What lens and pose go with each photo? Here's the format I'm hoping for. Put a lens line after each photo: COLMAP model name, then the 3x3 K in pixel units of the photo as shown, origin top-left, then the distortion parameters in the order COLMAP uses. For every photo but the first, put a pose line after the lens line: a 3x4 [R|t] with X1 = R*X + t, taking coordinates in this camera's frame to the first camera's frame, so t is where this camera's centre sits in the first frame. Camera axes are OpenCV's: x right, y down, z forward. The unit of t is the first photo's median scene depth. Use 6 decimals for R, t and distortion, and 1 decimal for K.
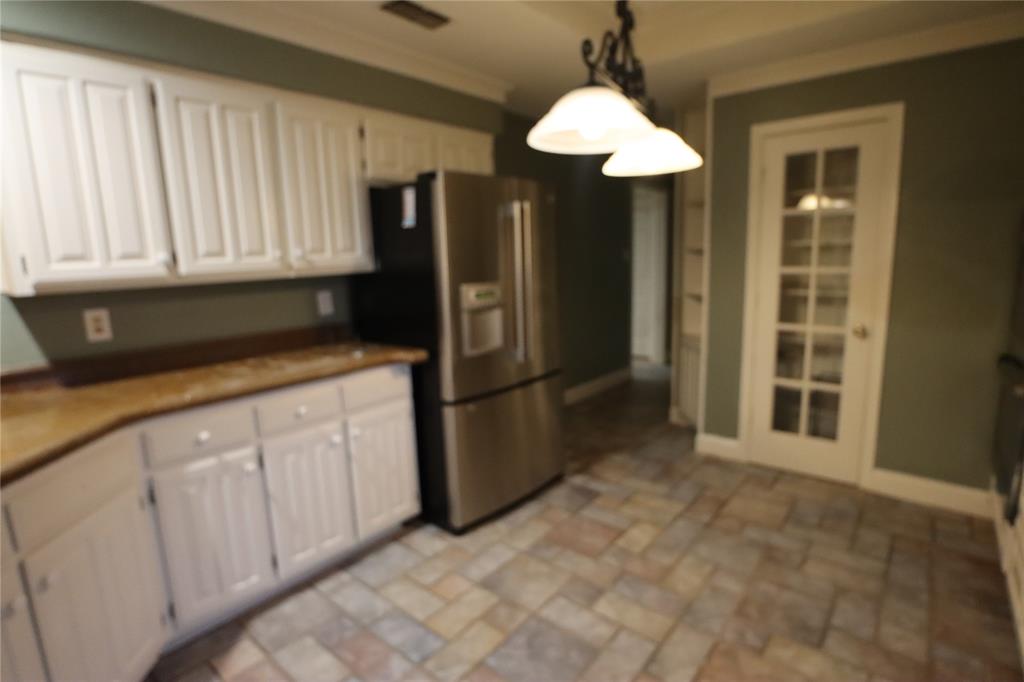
lens RADIAL K [[528.5, 0, 513.6], [0, 528.5, 342.2], [0, 0, 1]] dist [-0.026100, 0.007157]
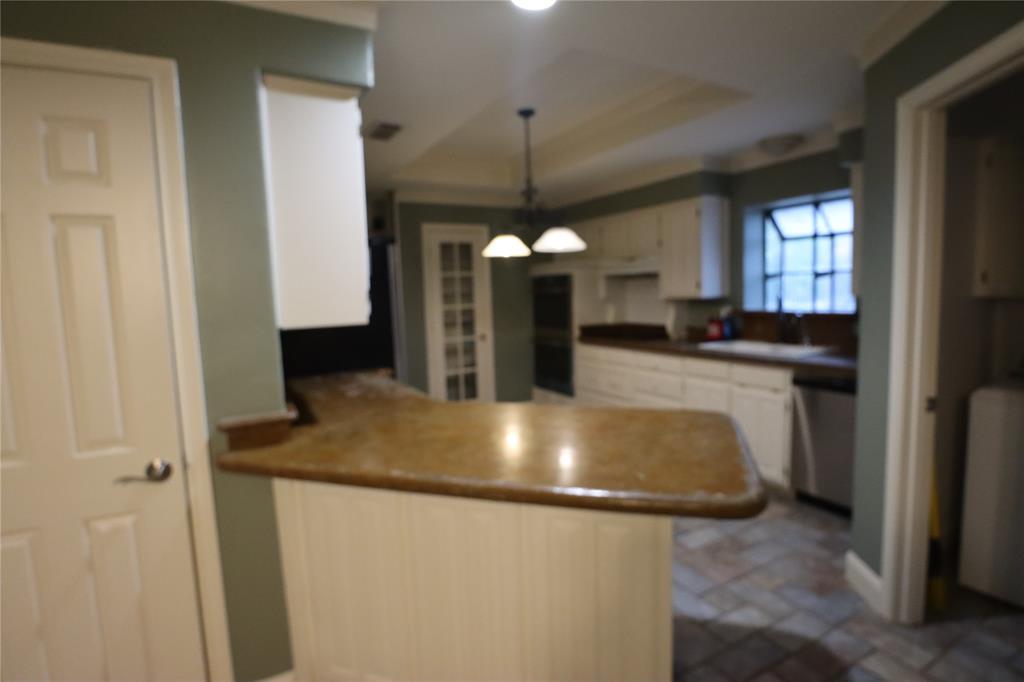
lens RADIAL K [[528.5, 0, 514.6], [0, 528.5, 343.6], [0, 0, 1]] dist [-0.026100, 0.007157]
pose [[0.373313, -0.083625, 0.923929, -1.077830], [0.180125, 0.983510, 0.016238, -0.005799], [-0.910051, 0.160360, 0.382220, 0.148870]]
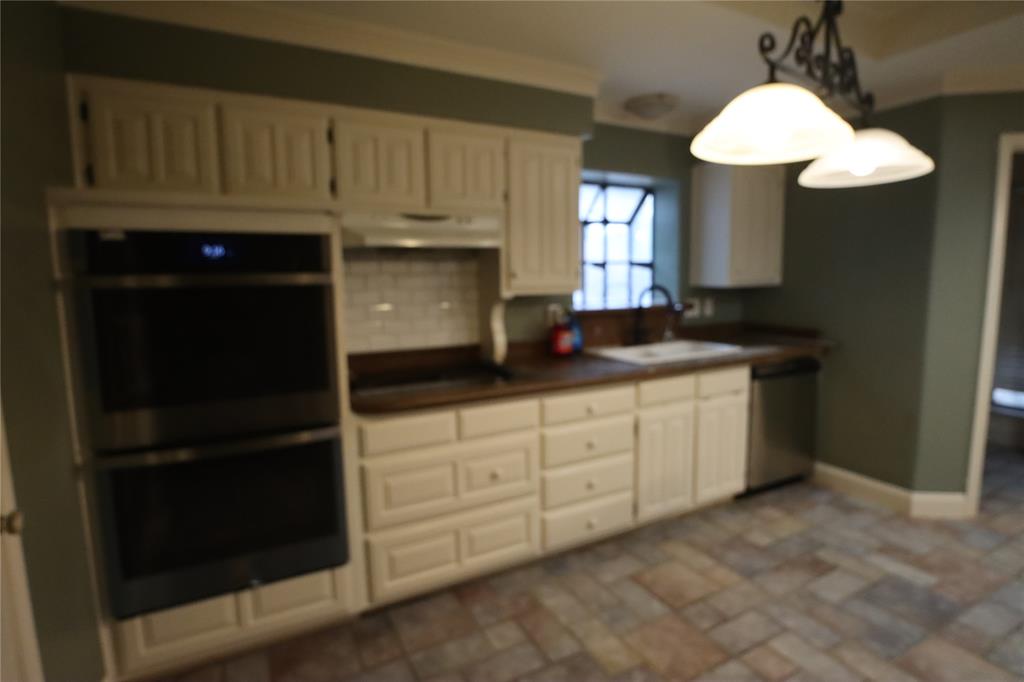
lens RADIAL K [[528.5, 0, 514.4], [0, 528.5, 332.3], [0, 0, 1]] dist [-0.026100, 0.007157]
pose [[-0.929863, -0.015007, 0.367601, 0.207554], [0.087251, 0.961668, 0.259966, -0.201303], [-0.357411, 0.273806, -0.892910, 1.123990]]
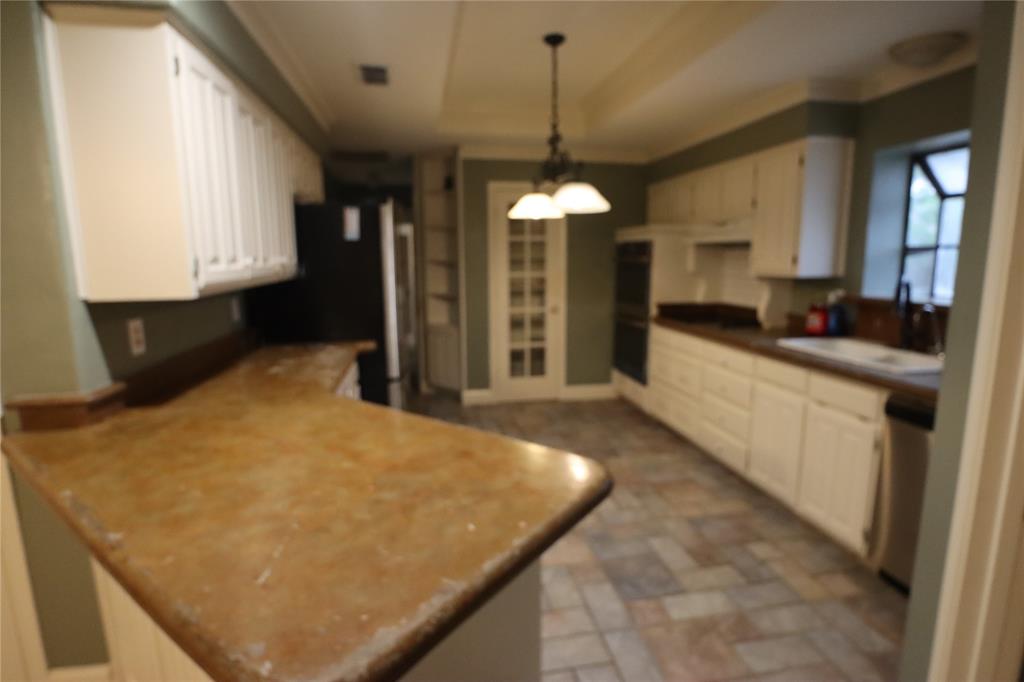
lens RADIAL K [[528.5, 0, 508.3], [0, 528.5, 340.4], [0, 0, 1]] dist [-0.026100, 0.007157]
pose [[0.658454, -0.099778, 0.745978, -0.744035], [0.117689, 0.992630, 0.028888, 0.014583], [-0.743363, 0.068772, 0.665344, -0.048196]]
